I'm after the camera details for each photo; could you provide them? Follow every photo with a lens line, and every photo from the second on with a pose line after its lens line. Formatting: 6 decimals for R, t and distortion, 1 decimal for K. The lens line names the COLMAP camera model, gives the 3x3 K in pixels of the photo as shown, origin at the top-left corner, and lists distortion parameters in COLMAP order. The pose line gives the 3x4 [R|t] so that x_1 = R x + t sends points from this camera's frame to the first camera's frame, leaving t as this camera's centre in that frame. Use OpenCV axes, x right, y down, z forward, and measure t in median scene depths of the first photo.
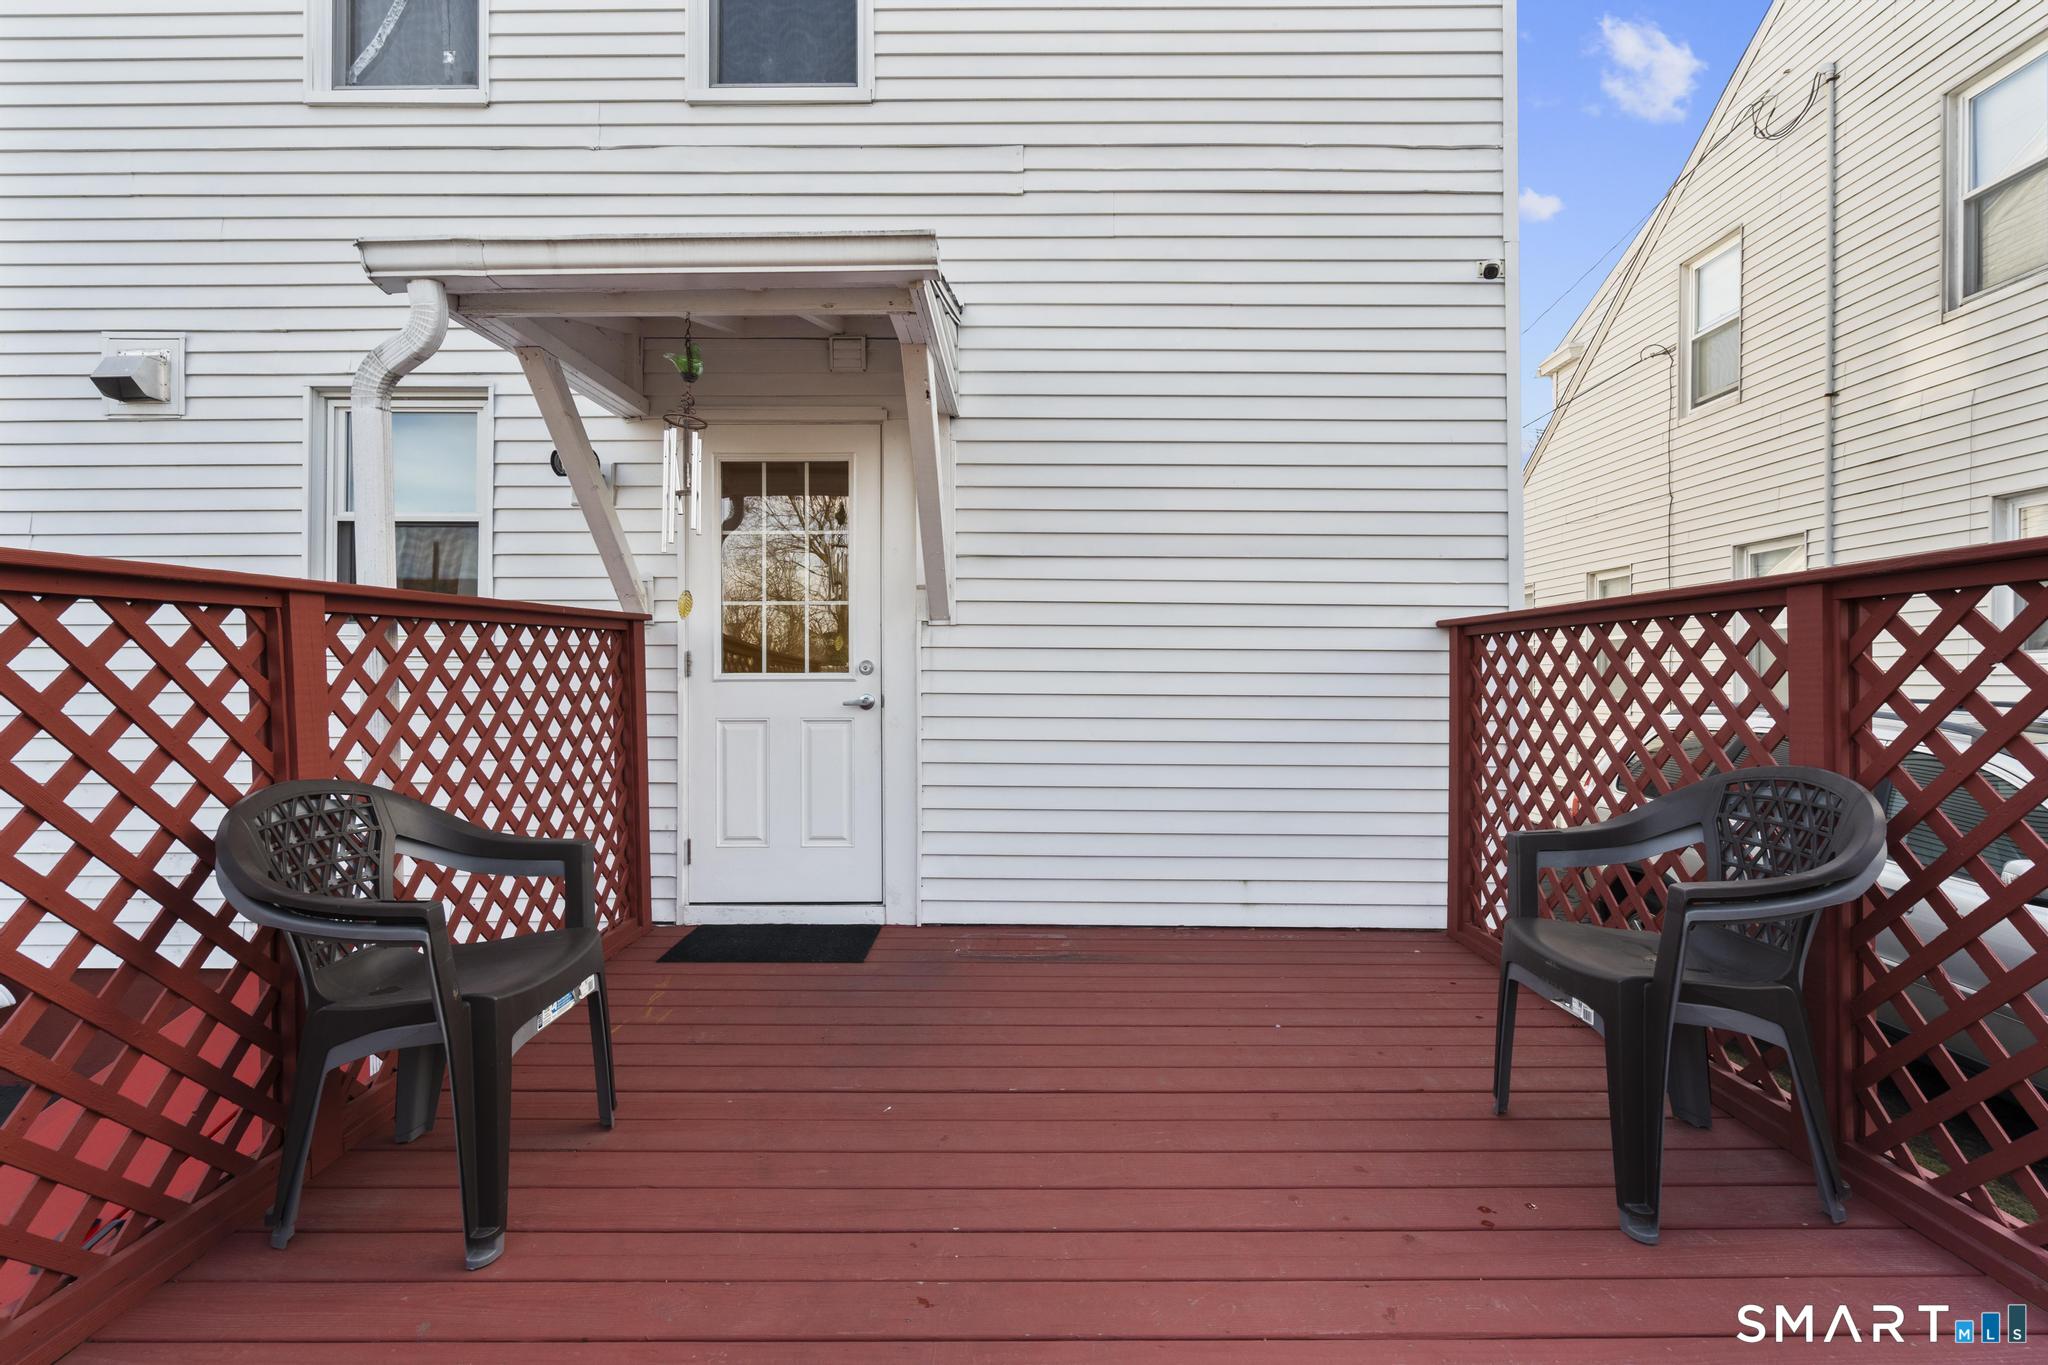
lens RADIAL K [[929.6, 0, 1016.5], [0, 929.6, 681.6], [0, 0, 1]] dist [0.001519, -0.000377]
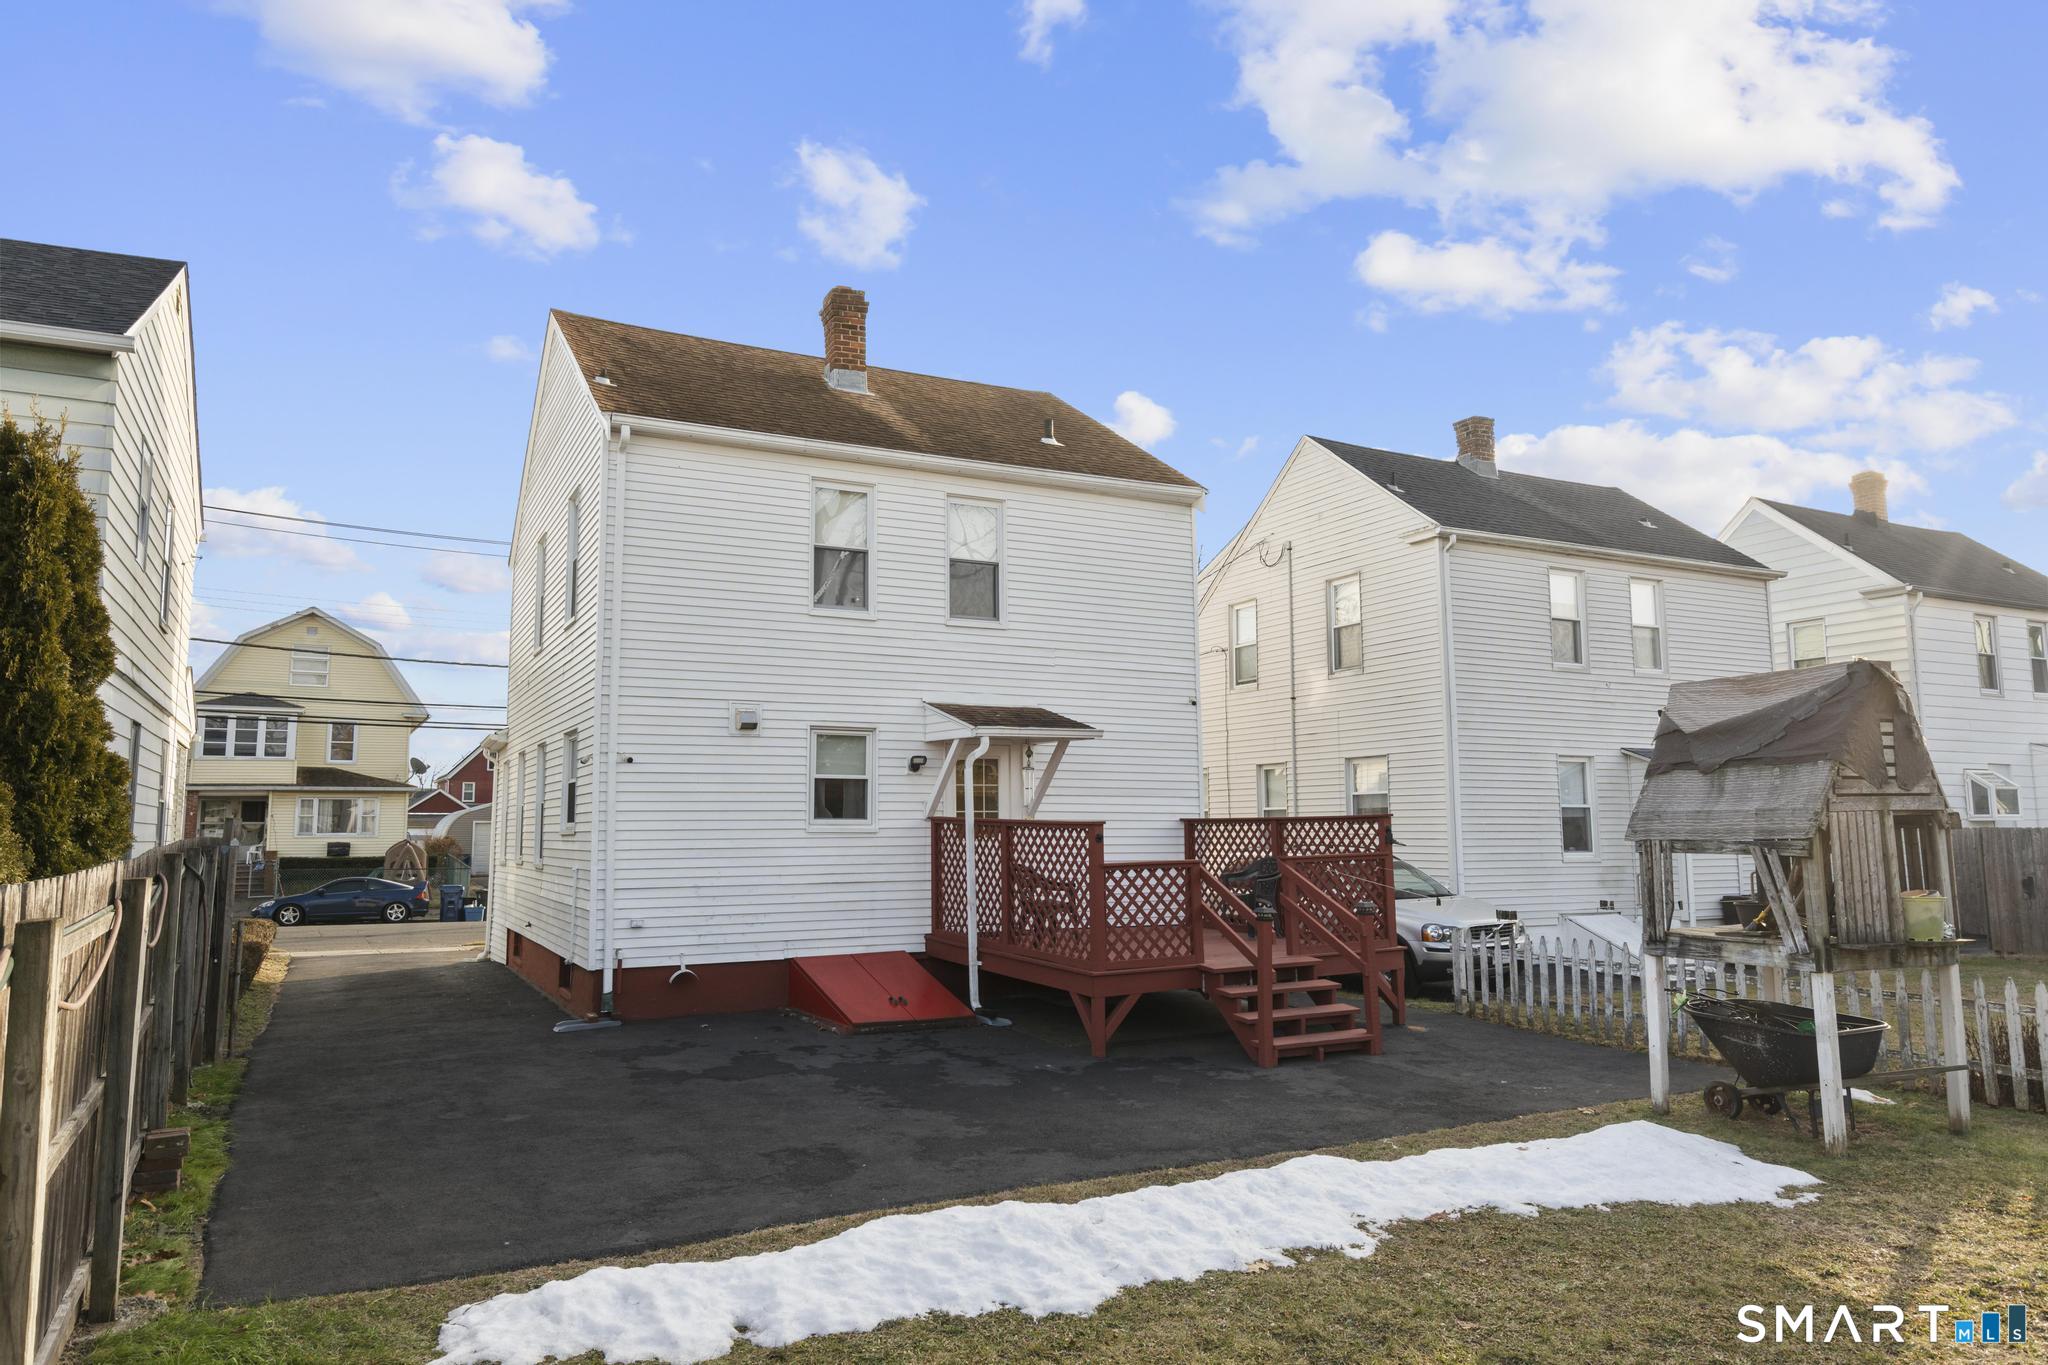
lens RADIAL K [[1332.1, 0, 1016.1], [0, 1332.1, 682.2], [0, 0, 1]] dist [-0.004746, -0.000450]
pose [[0.886015, 0.047879, 0.461178, -1.226070], [0.006040, 0.993378, -0.114736, -0.008774], [-0.463617, 0.104443, 0.879858, -1.563492]]
